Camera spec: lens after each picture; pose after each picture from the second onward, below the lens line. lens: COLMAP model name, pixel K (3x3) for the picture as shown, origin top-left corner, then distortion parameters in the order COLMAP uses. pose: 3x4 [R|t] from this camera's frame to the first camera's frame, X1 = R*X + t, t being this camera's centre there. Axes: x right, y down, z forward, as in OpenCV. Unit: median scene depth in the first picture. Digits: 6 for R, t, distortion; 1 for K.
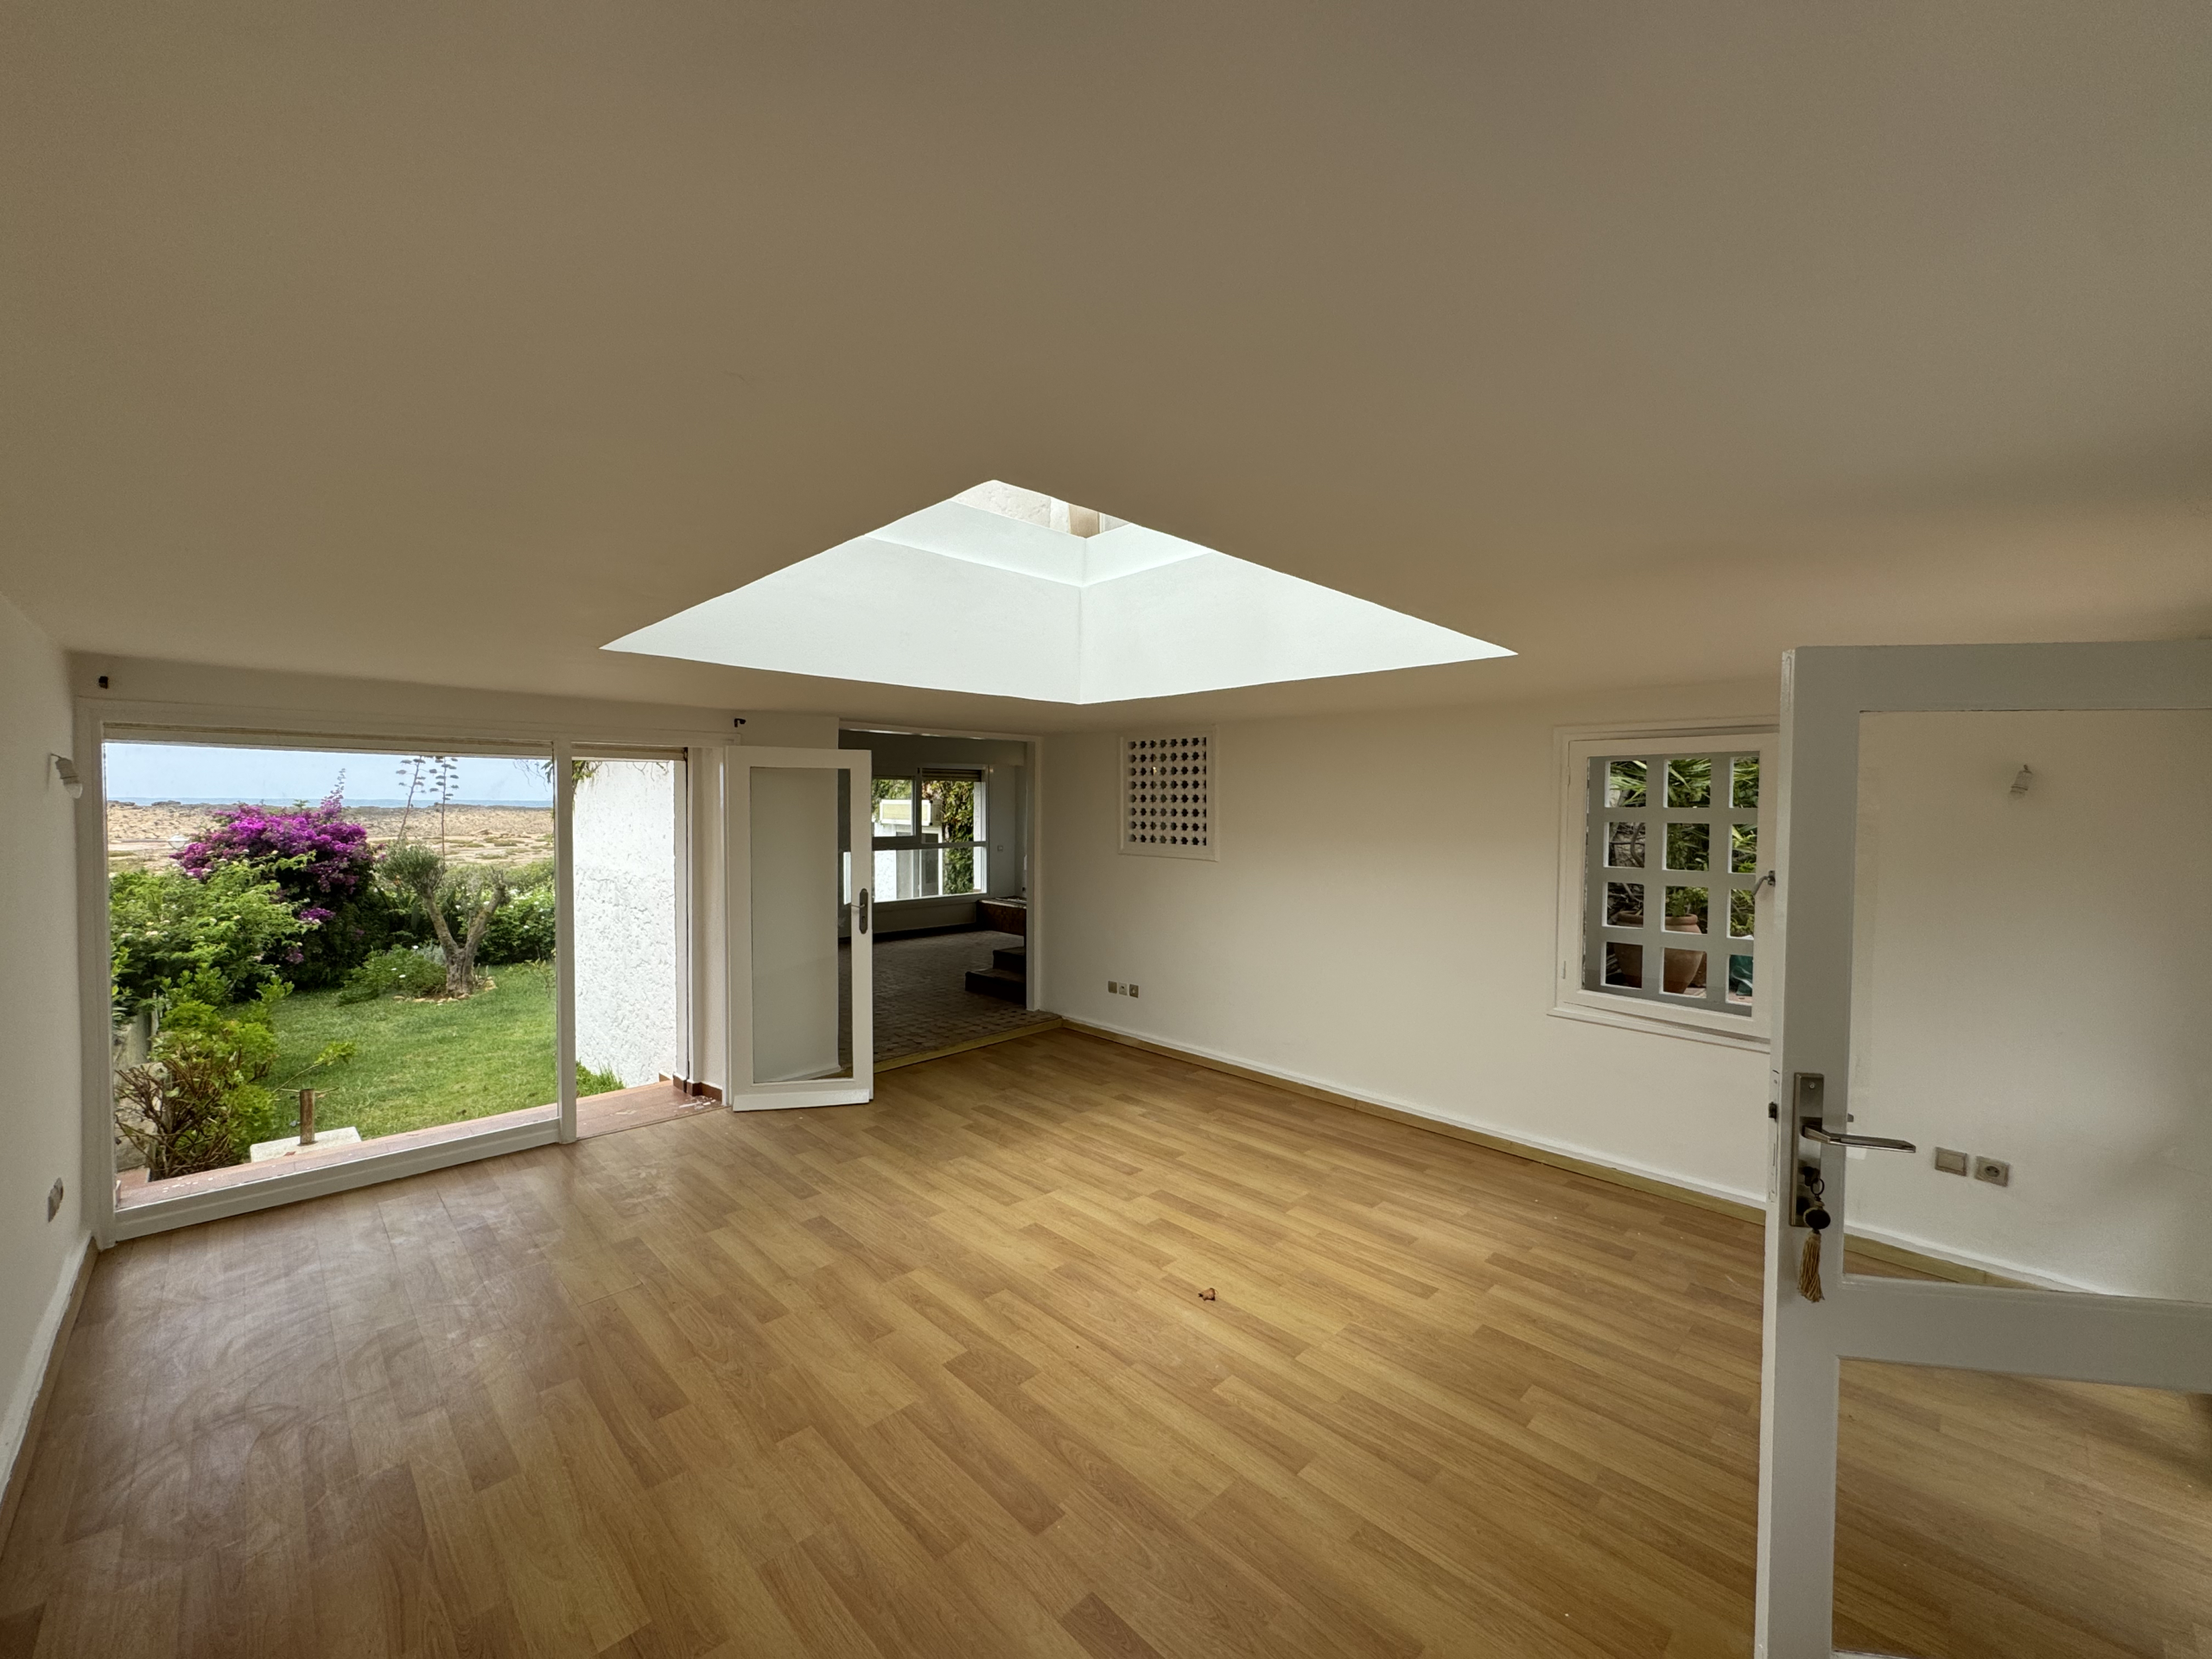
lens RADIAL K [[877.8, 0, 1097.0], [0, 877.8, 825.4], [0, 0, 1]] dist [0.001374, -0.000320]
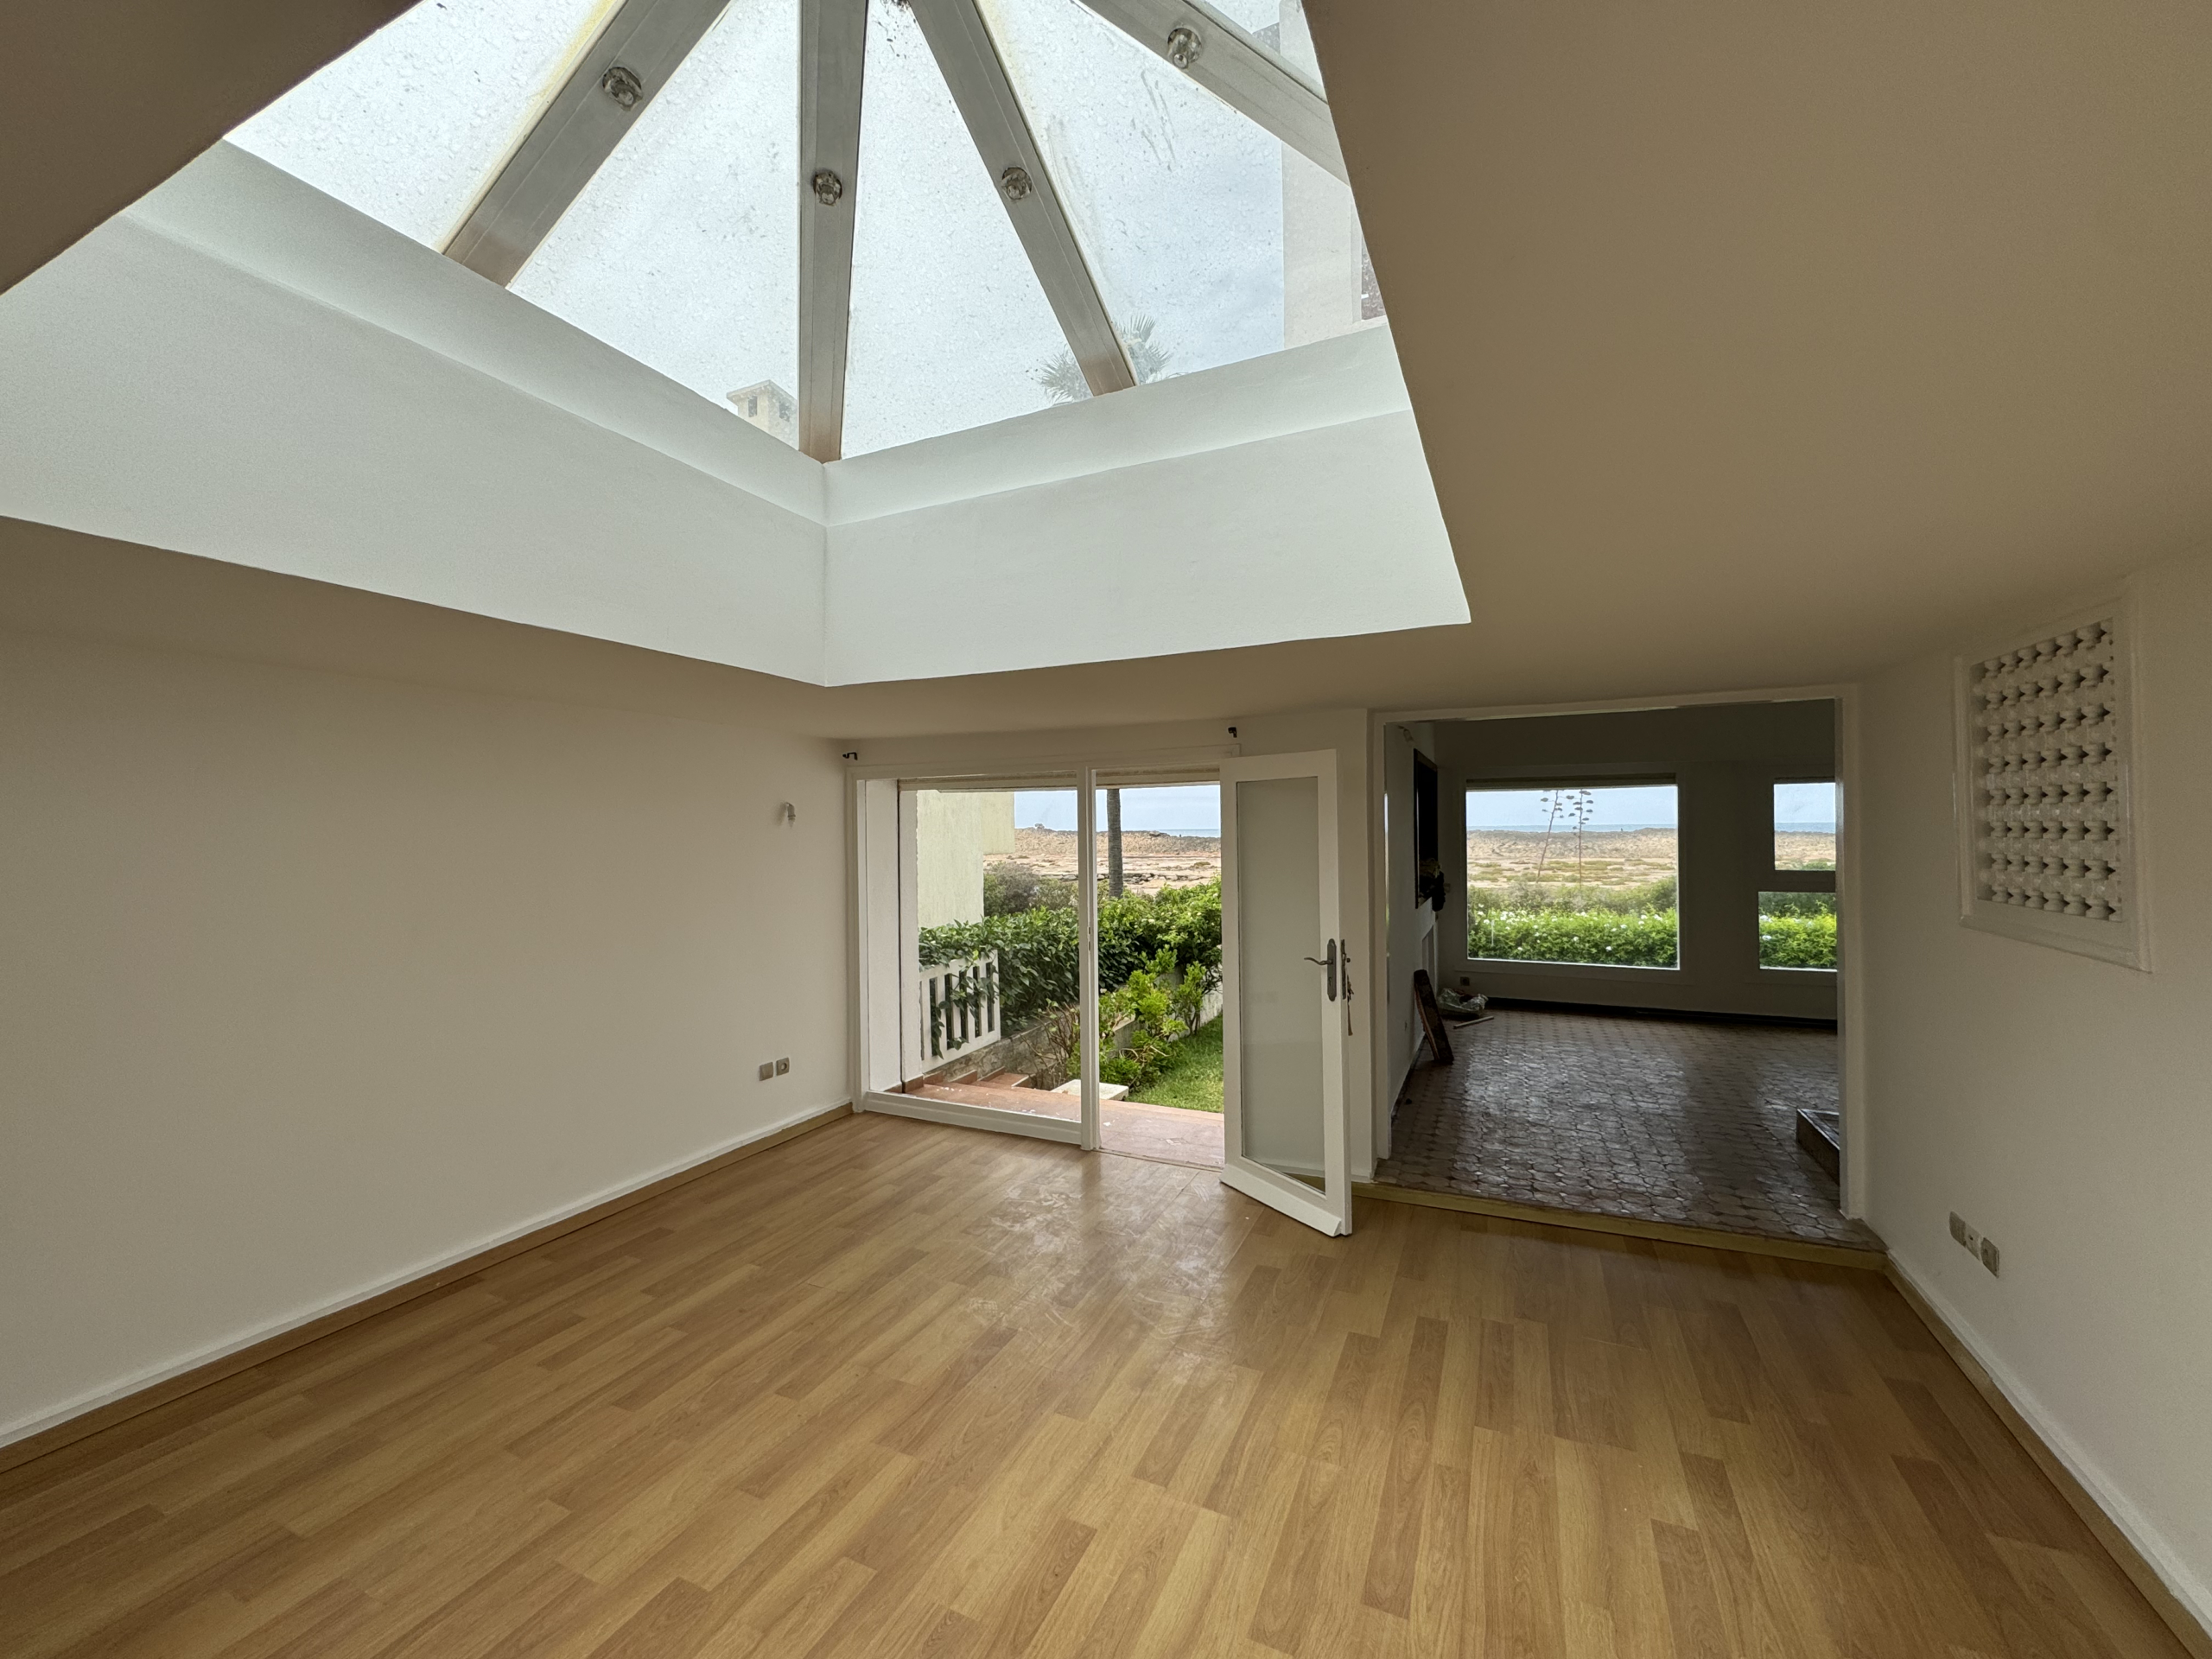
lens RADIAL K [[877.8, 0, 1113.8], [0, 877.8, 830.0], [0, 0, 1]] dist [0.001374, -0.000320]
pose [[0.364874, -0.009937, -0.931004, 0.494131], [-0.009293, 0.999854, -0.014314, -0.009255], [0.931010, 0.013875, 0.364729, 0.799513]]
